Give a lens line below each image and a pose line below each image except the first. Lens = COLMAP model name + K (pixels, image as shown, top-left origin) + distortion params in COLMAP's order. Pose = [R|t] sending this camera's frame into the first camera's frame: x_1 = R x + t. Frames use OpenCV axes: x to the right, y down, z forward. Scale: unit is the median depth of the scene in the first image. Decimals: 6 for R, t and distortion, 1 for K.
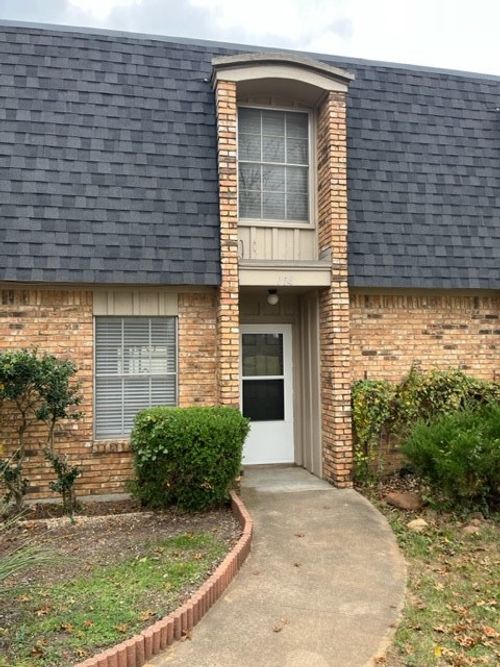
lens RADIAL K [[504.9, 0, 247.7], [0, 504.9, 341.4], [0, 0, 1]] dist [0.049356, -0.065441]
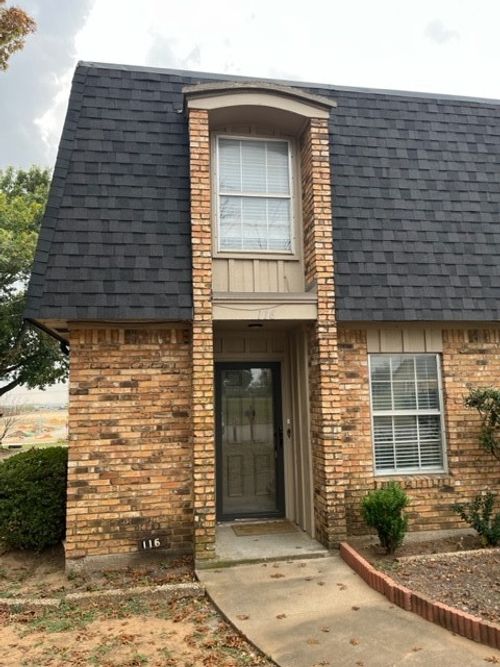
lens RADIAL K [[504.9, 0, 248.3], [0, 504.9, 335.2], [0, 0, 1]] dist [0.049356, -0.065441]
pose [[0.999452, -0.015110, -0.029447, -0.868398], [0.012458, 0.996018, -0.088273, 0.002043], [0.030664, 0.087858, 0.995661, -0.108119]]
